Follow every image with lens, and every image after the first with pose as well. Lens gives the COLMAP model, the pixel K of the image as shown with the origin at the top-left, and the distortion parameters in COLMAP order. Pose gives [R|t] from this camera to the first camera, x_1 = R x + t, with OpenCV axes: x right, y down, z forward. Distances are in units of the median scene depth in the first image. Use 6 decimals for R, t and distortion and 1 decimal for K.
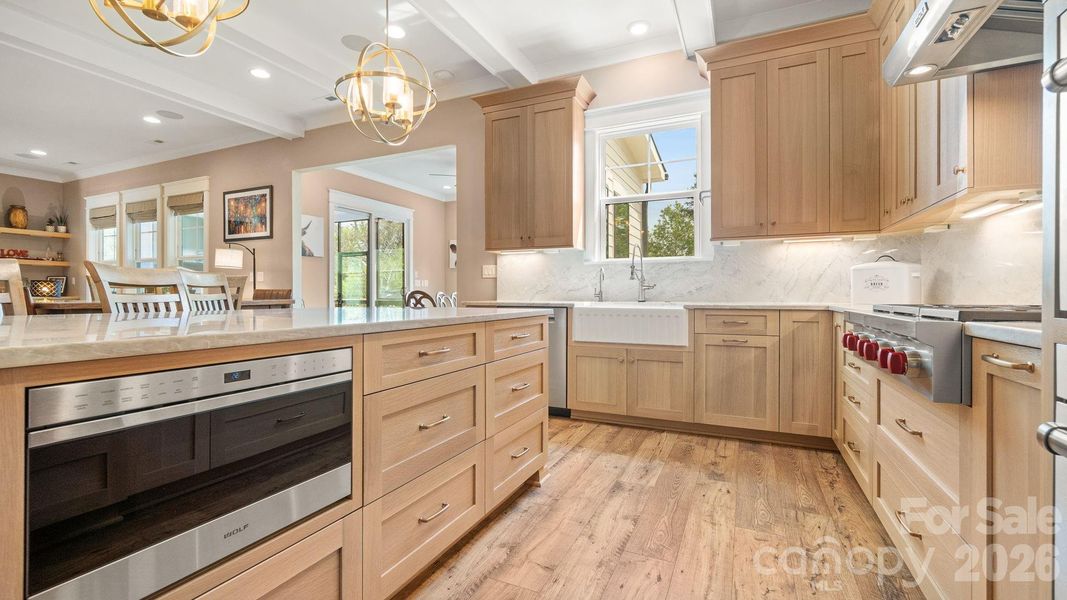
lens RADIAL K [[465.0, 0, 529.7], [0, 465.0, 296.0], [0, 0, 1]] dist [-0.004101, 0.000480]
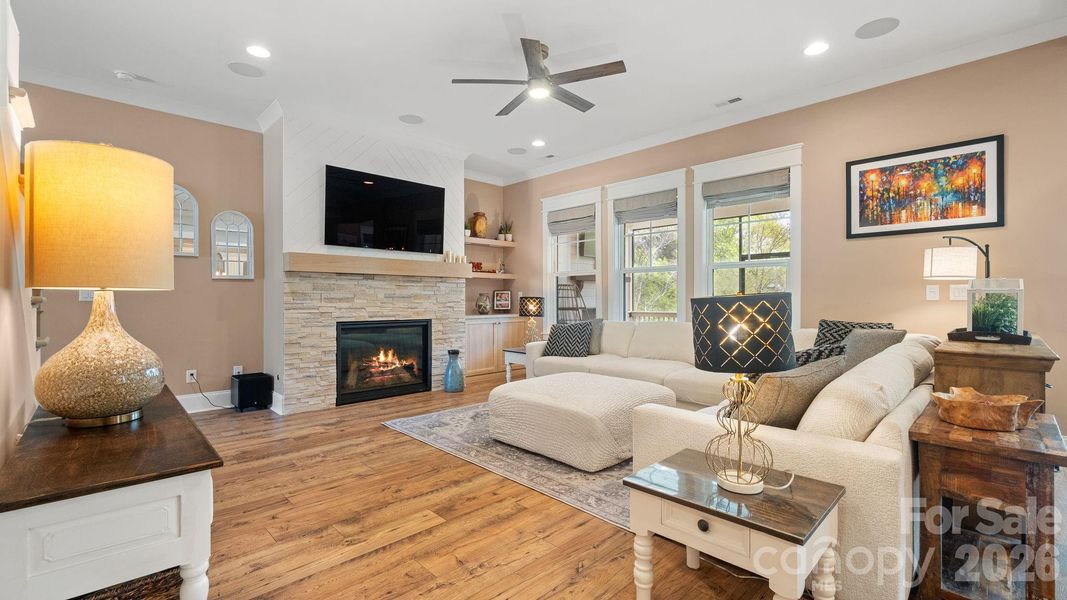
lens RADIAL K [[465.0, 0, 535.7], [0, 465.0, 297.8], [0, 0, 1]] dist [-0.004101, 0.000480]
pose [[0.937788, -0.006562, -0.347148, -1.799191], [0.005432, 0.999976, -0.004228, -0.068381], [0.347167, 0.002079, 0.937801, 0.496584]]
